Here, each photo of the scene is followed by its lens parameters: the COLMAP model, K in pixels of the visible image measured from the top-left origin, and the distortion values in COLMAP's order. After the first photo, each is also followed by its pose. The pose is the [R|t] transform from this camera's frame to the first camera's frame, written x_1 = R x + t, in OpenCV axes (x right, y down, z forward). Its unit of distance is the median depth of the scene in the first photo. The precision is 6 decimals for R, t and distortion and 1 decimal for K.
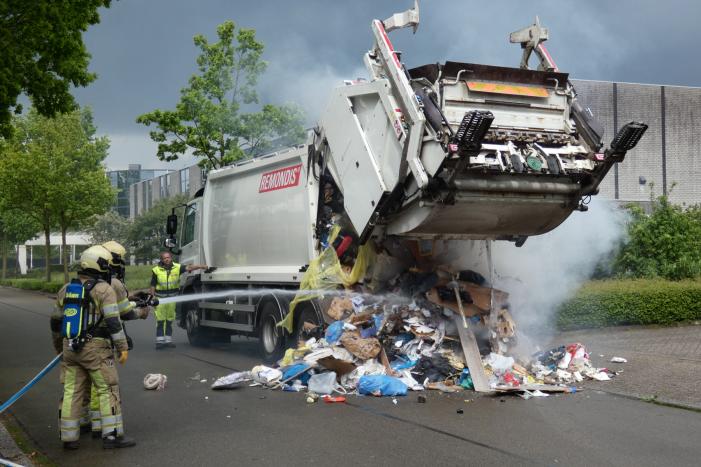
lens RADIAL K [[1104.0, 0, 345.3], [0, 1104.0, 239.5], [0, 0, 1]] dist [-0.016169, 0.000000]
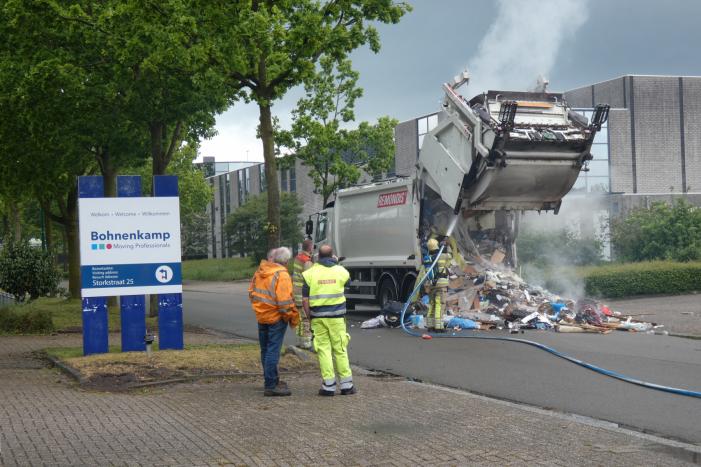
lens RADIAL K [[1216.4, 0, 345.2], [0, 1216.4, 237.4], [0, 0, 1]] dist [0.147191, 0.000000]
pose [[0.998130, -0.017502, -0.058564, -0.017991], [0.018160, 0.999778, 0.010725, -0.013865], [0.058364, -0.011769, 0.998226, -0.453877]]
